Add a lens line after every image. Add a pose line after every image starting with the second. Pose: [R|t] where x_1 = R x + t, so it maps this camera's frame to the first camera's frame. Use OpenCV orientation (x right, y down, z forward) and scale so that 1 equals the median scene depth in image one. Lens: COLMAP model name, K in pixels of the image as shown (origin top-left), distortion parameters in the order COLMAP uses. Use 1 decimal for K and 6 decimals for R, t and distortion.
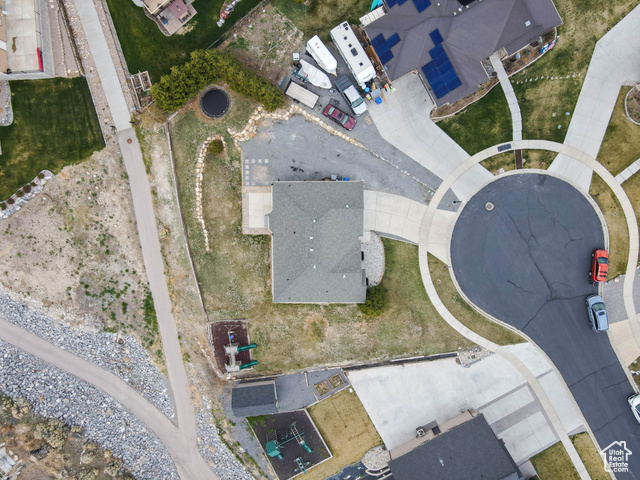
lens RADIAL K [[469.1, 0, 317.1], [0, 469.1, 241.0], [0, 0, 1]] dist [0.012211, 0.002021]
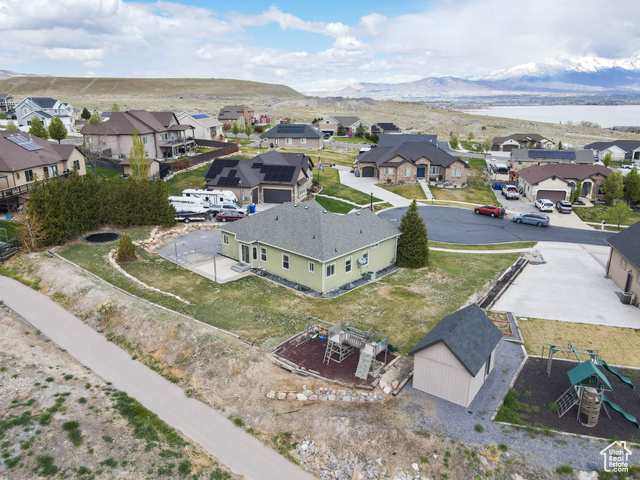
lens RADIAL K [[469.1, 0, 316.1], [0, 469.1, 238.9], [0, 0, 1]] dist [0.012211, 0.002021]
pose [[0.684985, -0.171726, 0.708030, -0.531480], [0.728472, 0.146584, -0.669209, 0.527753], [0.011135, 0.974178, 0.225506, 0.786630]]
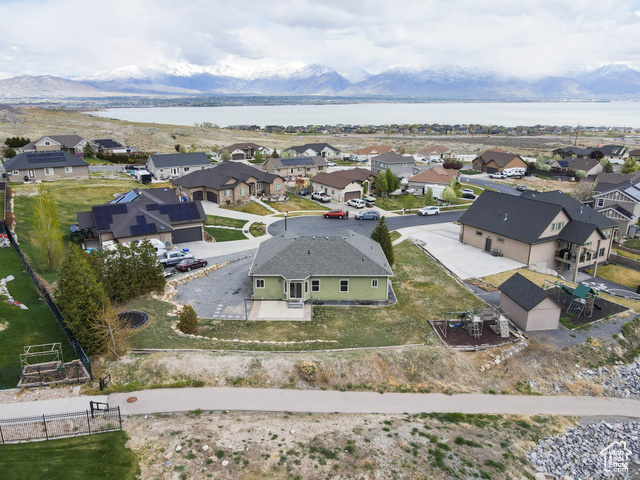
lens RADIAL K [[469.1, 0, 313.5], [0, 469.1, 240.5], [0, 0, 1]] dist [0.012211, 0.002021]
pose [[0.003035, -0.251188, 0.967934, -0.839904], [0.998516, -0.051878, -0.016594, 0.006440], [0.054382, 0.966547, 0.250657, 0.694087]]
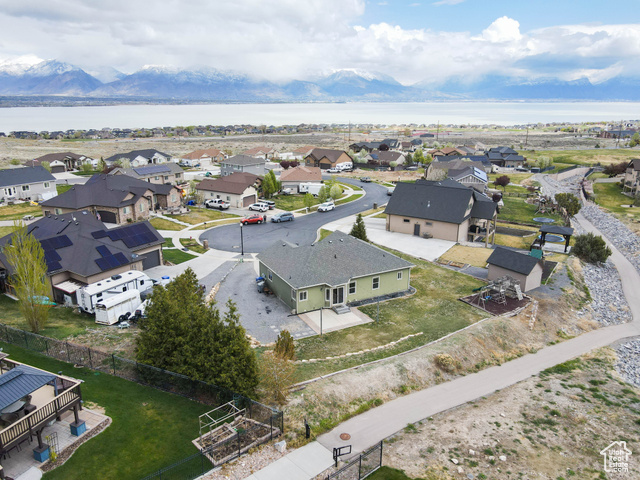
lens RADIAL K [[469.1, 0, 313.8], [0, 469.1, 237.9], [0, 0, 1]] dist [0.012211, 0.002021]
pose [[-0.456905, -0.211984, 0.863887, -0.734899], [0.886800, -0.184379, 0.423780, -0.395137], [0.069449, 0.959722, 0.272231, 0.661619]]
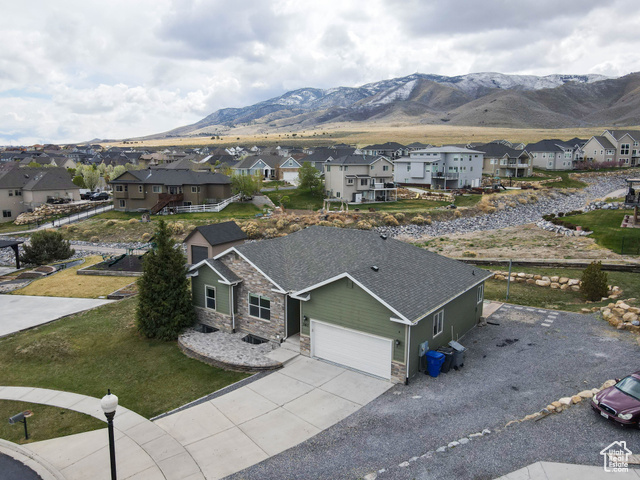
lens RADIAL K [[469.1, 0, 314.4], [0, 469.1, 254.1], [0, 0, 1]] dist [0.012211, 0.002021]
pose [[-0.607571, 0.198082, -0.769169, 0.369416], [-0.793927, -0.179742, 0.580838, -0.243113], [-0.023198, 0.963564, 0.266469, 0.804662]]
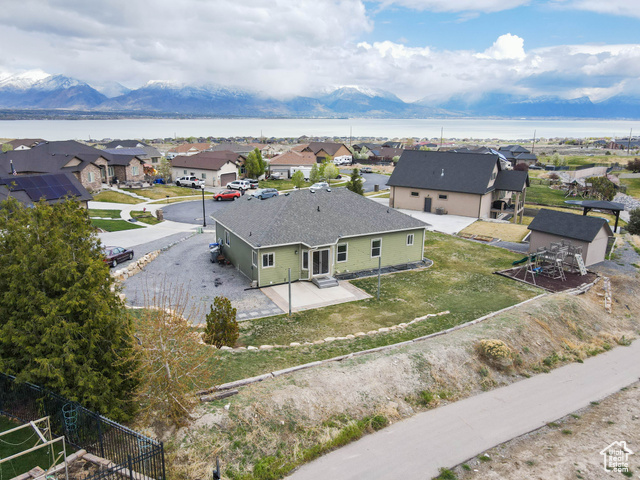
lens RADIAL K [[469.1, 0, 313.6], [0, 469.1, 239.3], [0, 0, 1]] dist [0.012211, 0.002021]
pose [[-0.452200, -0.191049, 0.871215, -0.551495], [0.889770, -0.164358, 0.425789, -0.273740], [0.061845, 0.967723, 0.244312, 0.815587]]
